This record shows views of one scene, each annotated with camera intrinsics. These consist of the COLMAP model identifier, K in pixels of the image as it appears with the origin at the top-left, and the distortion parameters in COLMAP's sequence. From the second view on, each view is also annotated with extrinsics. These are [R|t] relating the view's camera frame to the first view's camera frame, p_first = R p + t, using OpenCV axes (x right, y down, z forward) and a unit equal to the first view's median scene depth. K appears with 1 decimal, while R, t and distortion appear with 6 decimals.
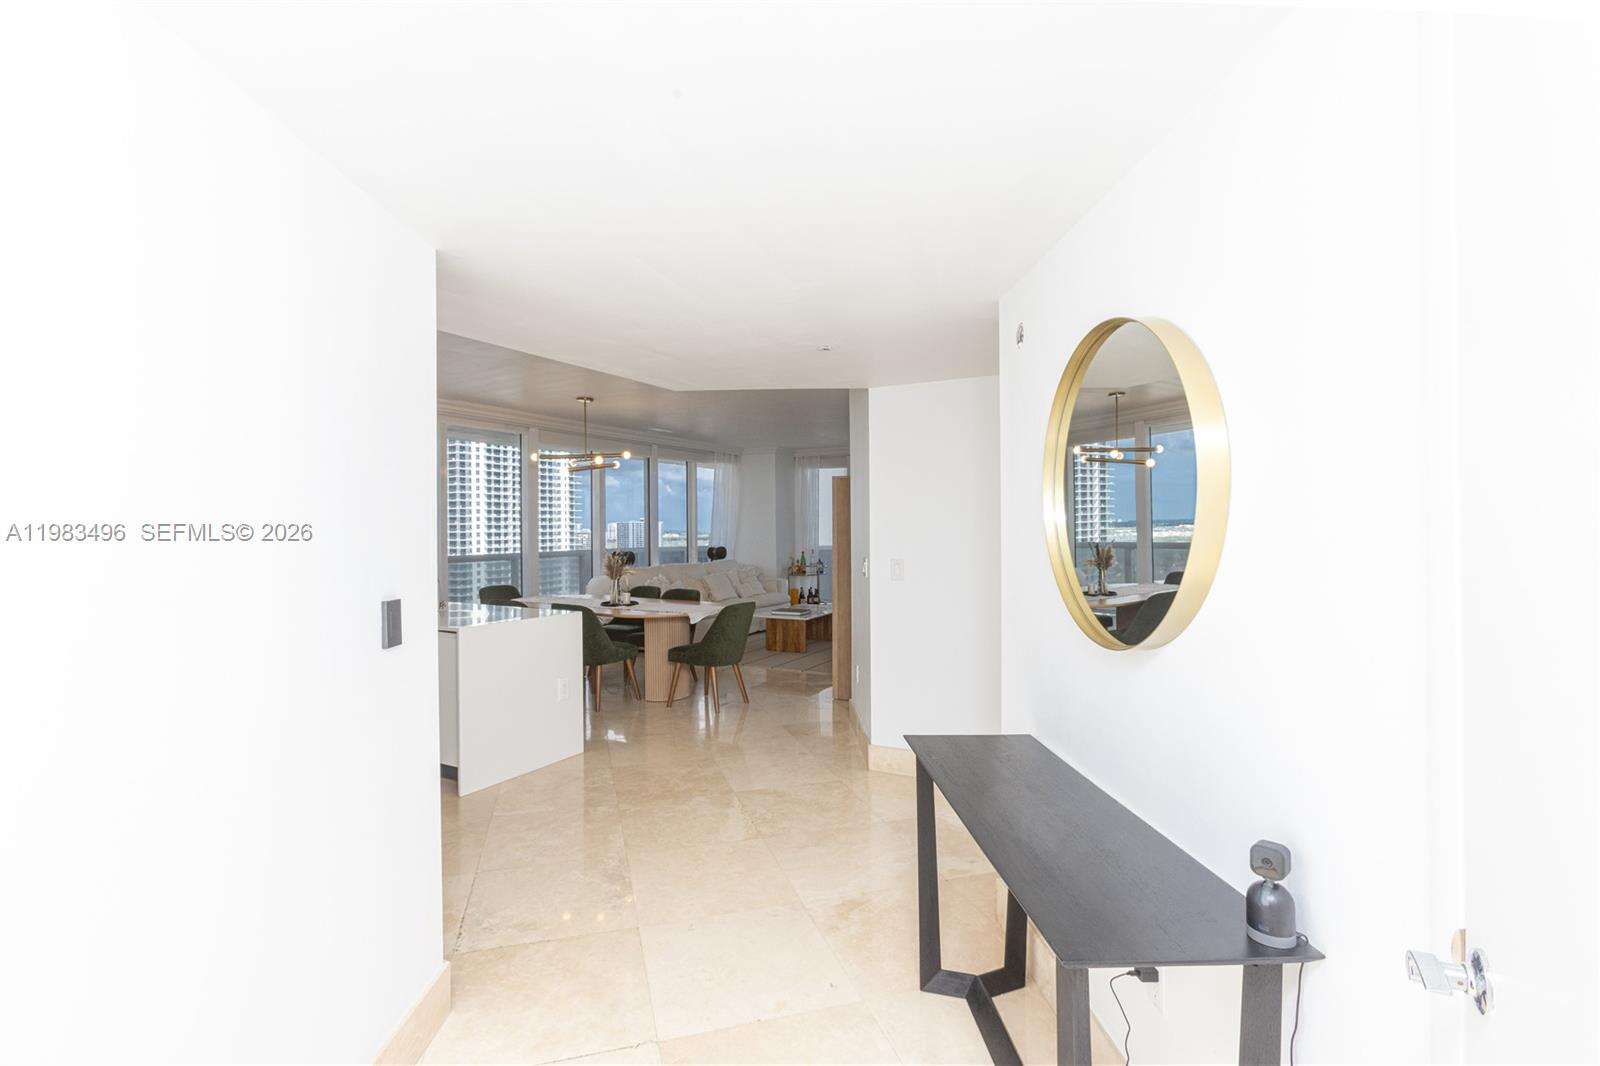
lens RADIAL K [[757.0, 0, 762.2], [0, 757.0, 533.3], [0, 0, 1]] dist [-0.002313, 0.000571]
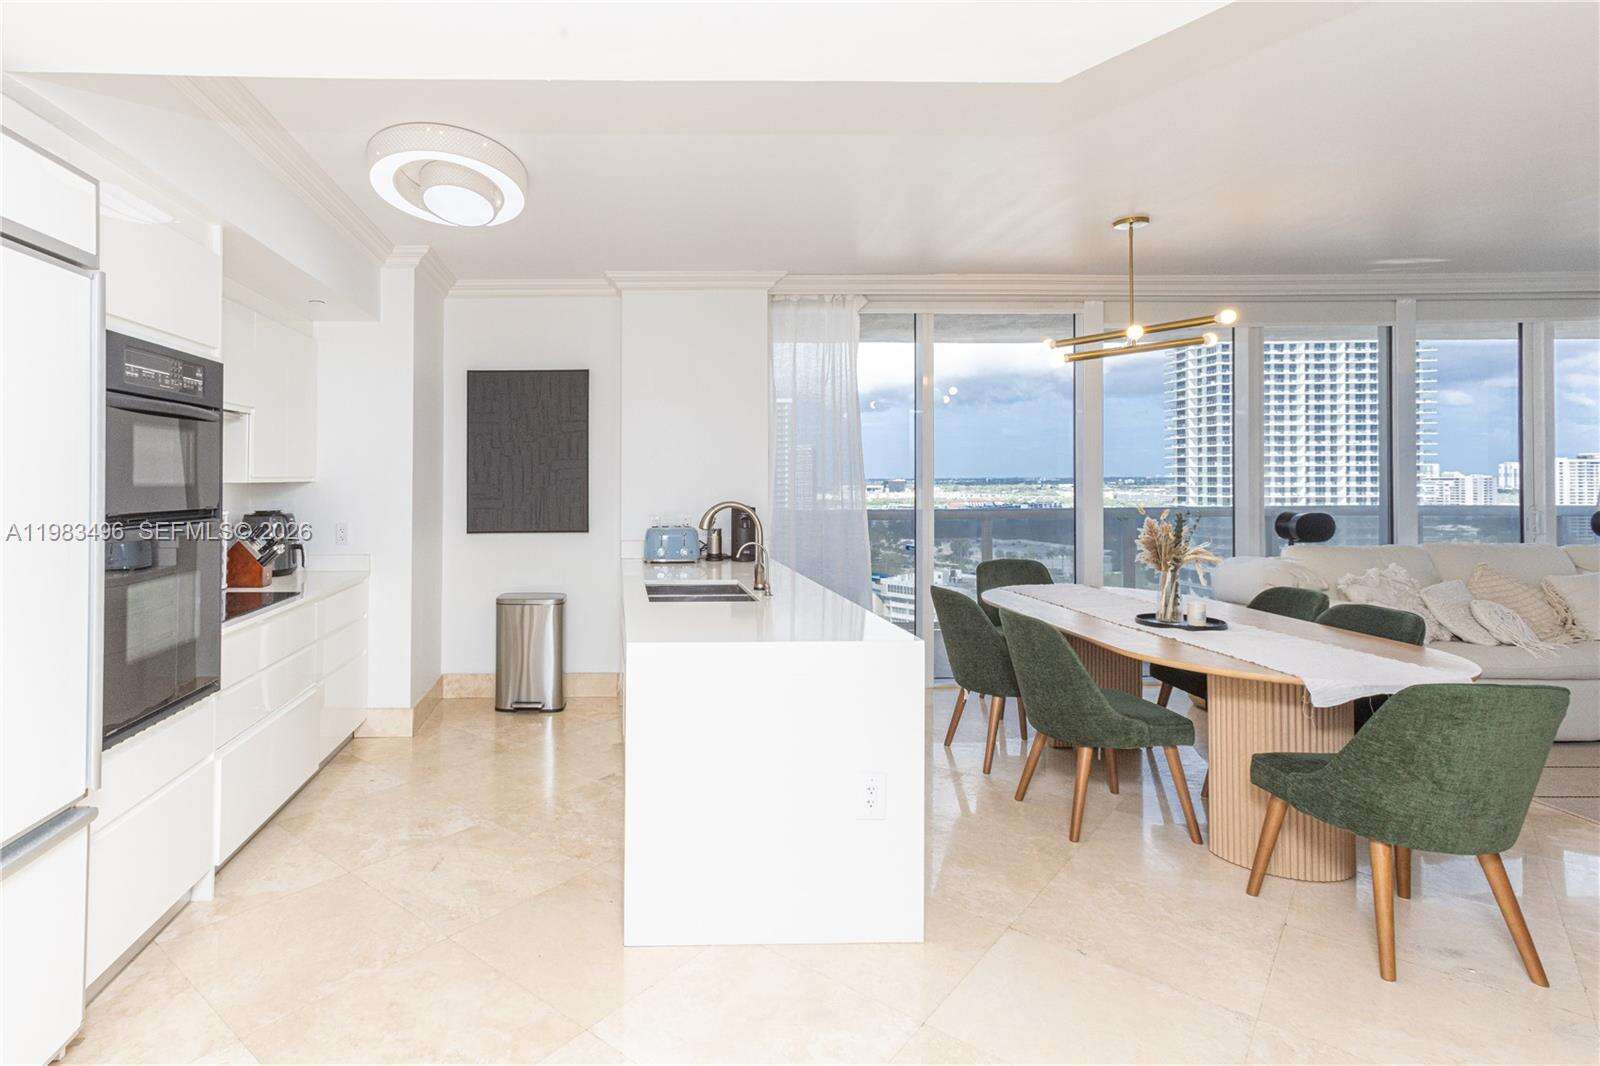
lens RADIAL K [[848.0, 0, 629.9], [0, 848.0, 474.8], [0, 0, 1]] dist [-0.003651, 0.017125]
pose [[0.542591, 0.003550, -0.839990, 0.046016], [-0.005555, 0.999984, 0.000638, 0.000261], [0.839979, 0.004320, 0.542602, 0.245580]]
